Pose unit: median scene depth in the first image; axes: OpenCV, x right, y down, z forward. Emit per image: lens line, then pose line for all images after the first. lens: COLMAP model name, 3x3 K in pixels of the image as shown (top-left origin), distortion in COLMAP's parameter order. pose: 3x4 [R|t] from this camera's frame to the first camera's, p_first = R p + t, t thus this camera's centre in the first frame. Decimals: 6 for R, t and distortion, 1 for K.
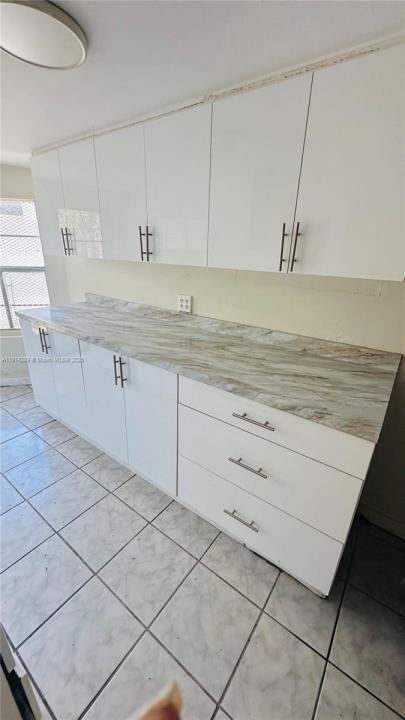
lens RADIAL K [[292.4, 0, 191.6], [0, 292.4, 360.2], [0, 0, 1]] dist [0.021230, 0.000048]
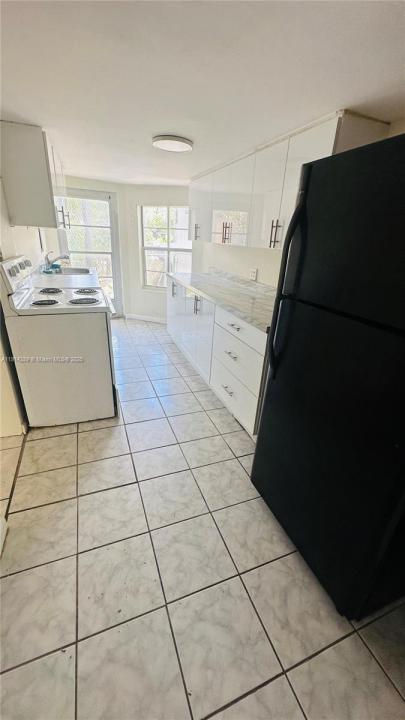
lens RADIAL K [[290.5, 0, 202.5], [0, 290.5, 360.0], [0, 0, 1]] dist [-0.001034, -0.000097]
pose [[0.850866, 0.210900, -0.481194, 0.561788], [-0.196379, 0.977174, 0.081035, 0.163299], [0.487300, 0.025547, 0.872861, -0.396156]]
